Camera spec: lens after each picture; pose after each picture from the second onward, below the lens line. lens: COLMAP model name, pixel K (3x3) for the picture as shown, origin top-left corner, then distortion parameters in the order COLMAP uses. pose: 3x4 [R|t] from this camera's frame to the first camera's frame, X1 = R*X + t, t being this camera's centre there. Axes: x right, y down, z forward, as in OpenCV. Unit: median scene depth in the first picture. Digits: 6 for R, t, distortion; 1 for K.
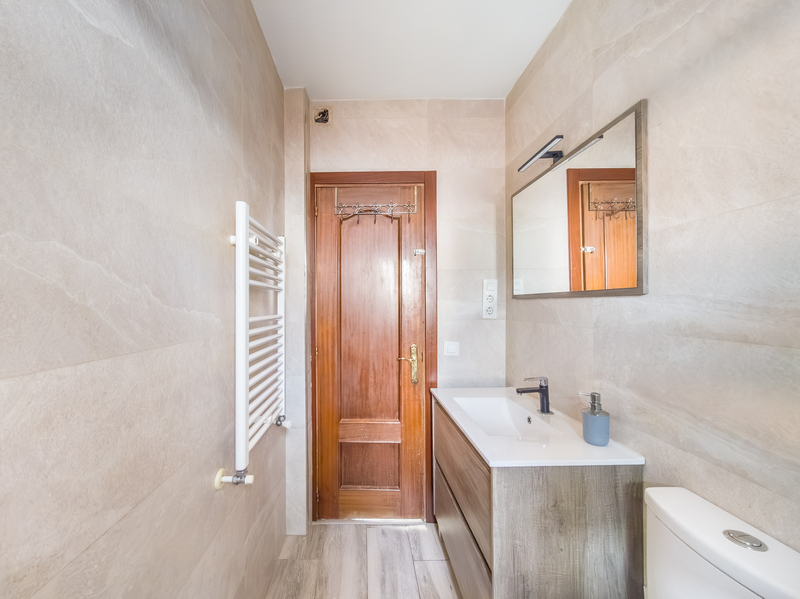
lens RADIAL K [[282.7, 0, 400.0], [0, 282.7, 299.5], [0, 0, 1]] dist [0.000169, 0.000008]
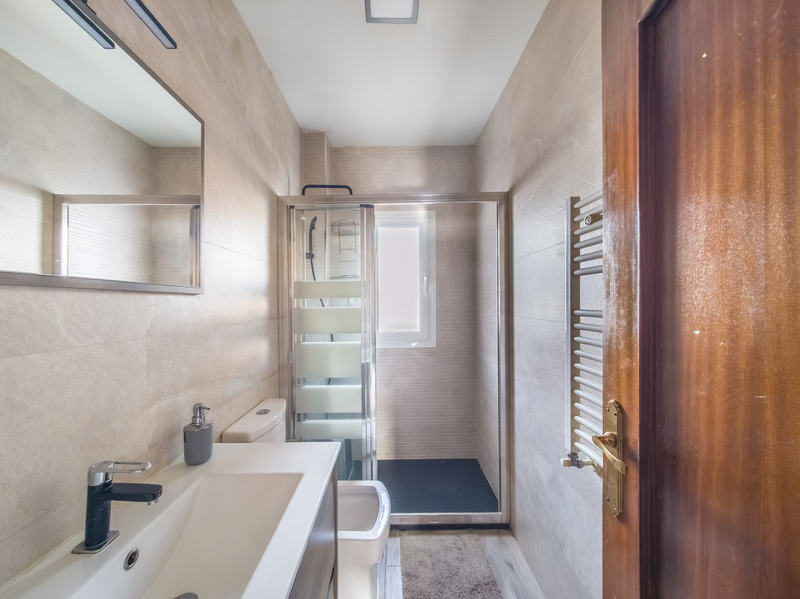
lens RADIAL K [[282.7, 0, 400.0], [0, 282.7, 299.5], [0, 0, 1]] dist [0.000169, 0.000008]
pose [[-0.994188, 0.011146, 0.107080, -0.030301], [0.008362, 0.999616, -0.026418, 0.032729], [-0.107334, -0.025369, -0.993899, 1.771368]]
